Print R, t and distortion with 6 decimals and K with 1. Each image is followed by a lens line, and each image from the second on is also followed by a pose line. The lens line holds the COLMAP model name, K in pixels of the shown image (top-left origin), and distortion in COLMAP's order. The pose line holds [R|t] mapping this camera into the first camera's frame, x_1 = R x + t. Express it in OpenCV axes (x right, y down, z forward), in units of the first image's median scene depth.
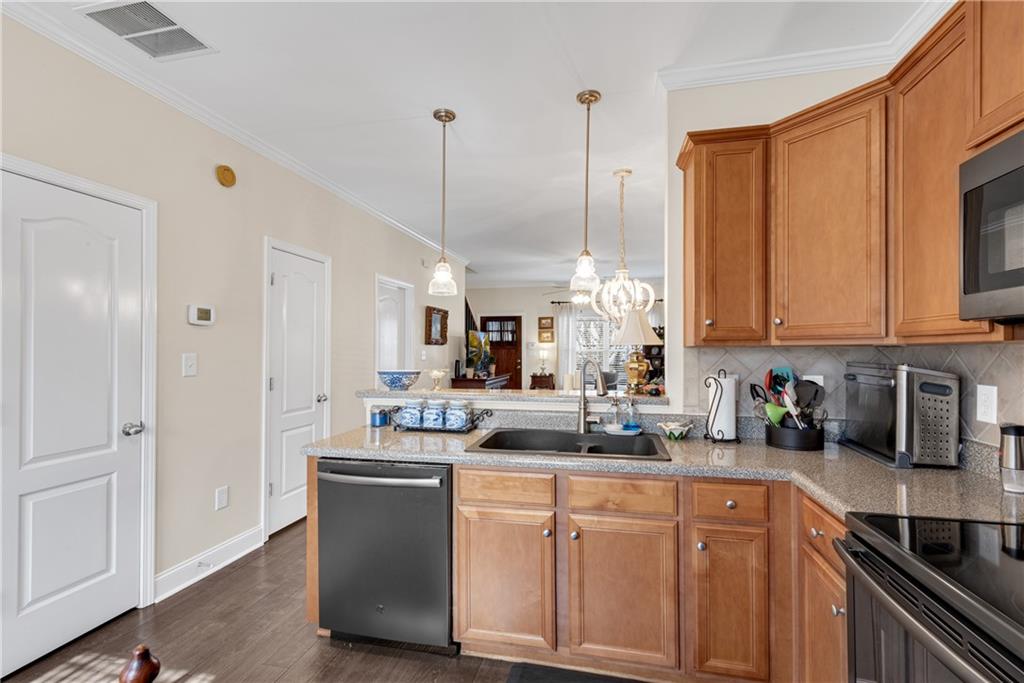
lens RADIAL K [[441.5, 0, 519.1], [0, 441.5, 349.1], [0, 0, 1]] dist [0.014269, 0.000064]
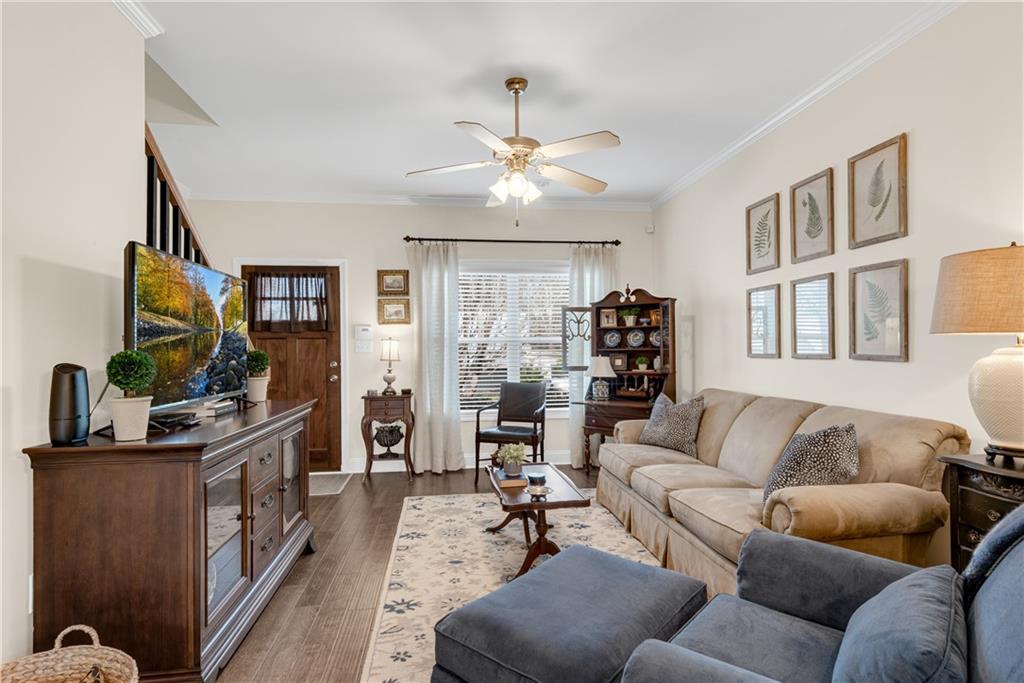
lens RADIAL K [[532.3, 0, 511.1], [0, 532.3, 348.9], [0, 0, 1]] dist [-0.005252, -0.000057]
pose [[0.943890, -0.010959, 0.330079, -0.009310], [0.010681, 0.999939, 0.002657, 0.011668], [-0.330088, 0.001018, 0.943950, 0.421165]]
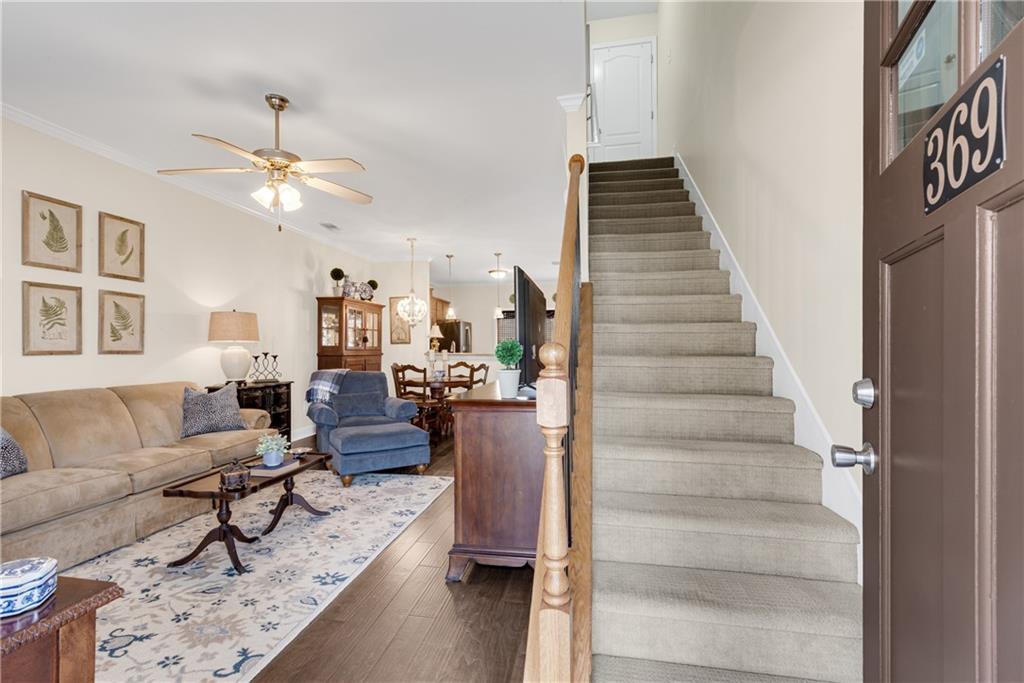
lens RADIAL K [[456.3, 0, 513.6], [0, 456.3, 347.8], [0, 0, 1]] dist [0.002877, -0.000774]
pose [[-0.999008, 0.000279, -0.044522, -0.044426], [0.000322, 0.999999, -0.000960, 0.016565], [0.044522, -0.000973, -0.999008, 1.097570]]
